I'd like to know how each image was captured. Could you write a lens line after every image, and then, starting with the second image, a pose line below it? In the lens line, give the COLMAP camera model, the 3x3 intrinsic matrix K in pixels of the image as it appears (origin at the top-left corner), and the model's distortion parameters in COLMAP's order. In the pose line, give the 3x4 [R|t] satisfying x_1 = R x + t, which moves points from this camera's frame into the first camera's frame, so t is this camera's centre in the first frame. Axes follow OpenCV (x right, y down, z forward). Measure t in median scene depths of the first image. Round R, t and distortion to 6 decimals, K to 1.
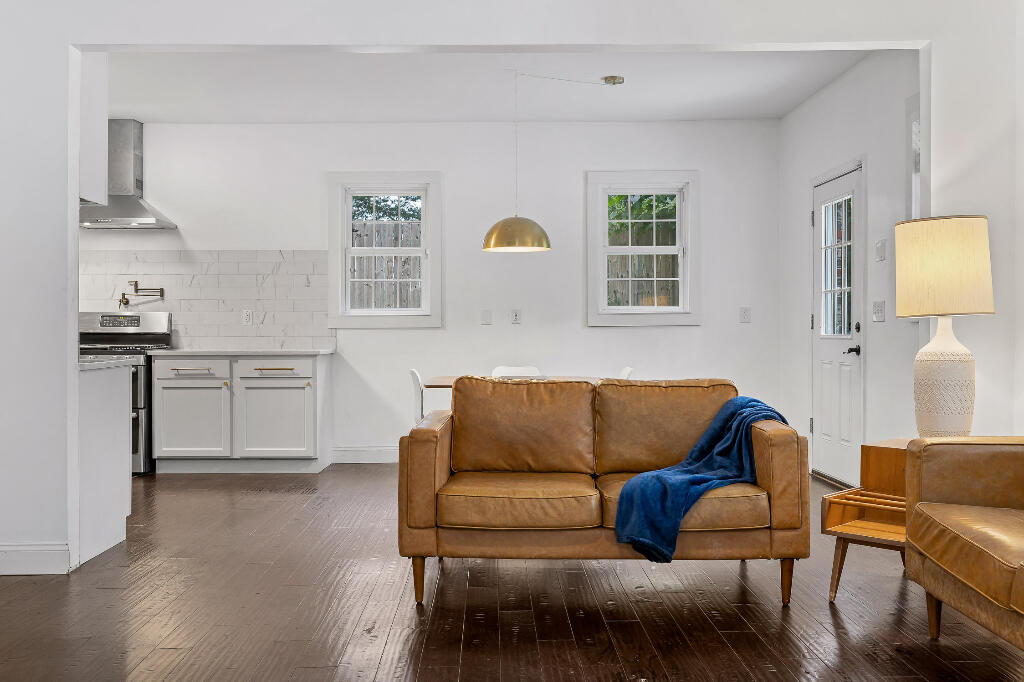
lens RADIAL K [[1045.1, 0, 511.8], [0, 1045.1, 338.3], [0, 0, 1]] dist [-0.003780, 0.000000]
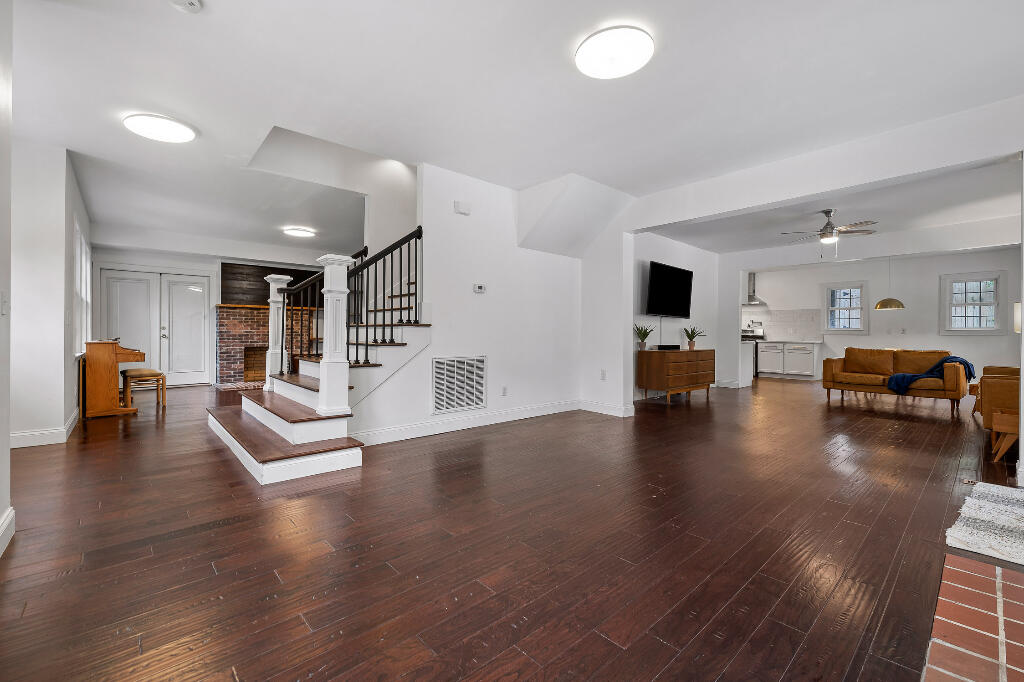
lens RADIAL K [[439.5, 0, 511.1], [0, 439.5, 337.0], [0, 0, 1]] dist [0.001724, 0.000168]
pose [[0.673125, 0.011832, -0.739434, 0.194853], [-0.012481, 0.999911, 0.004639, 0.003767], [0.739423, 0.006106, 0.673213, -0.622935]]
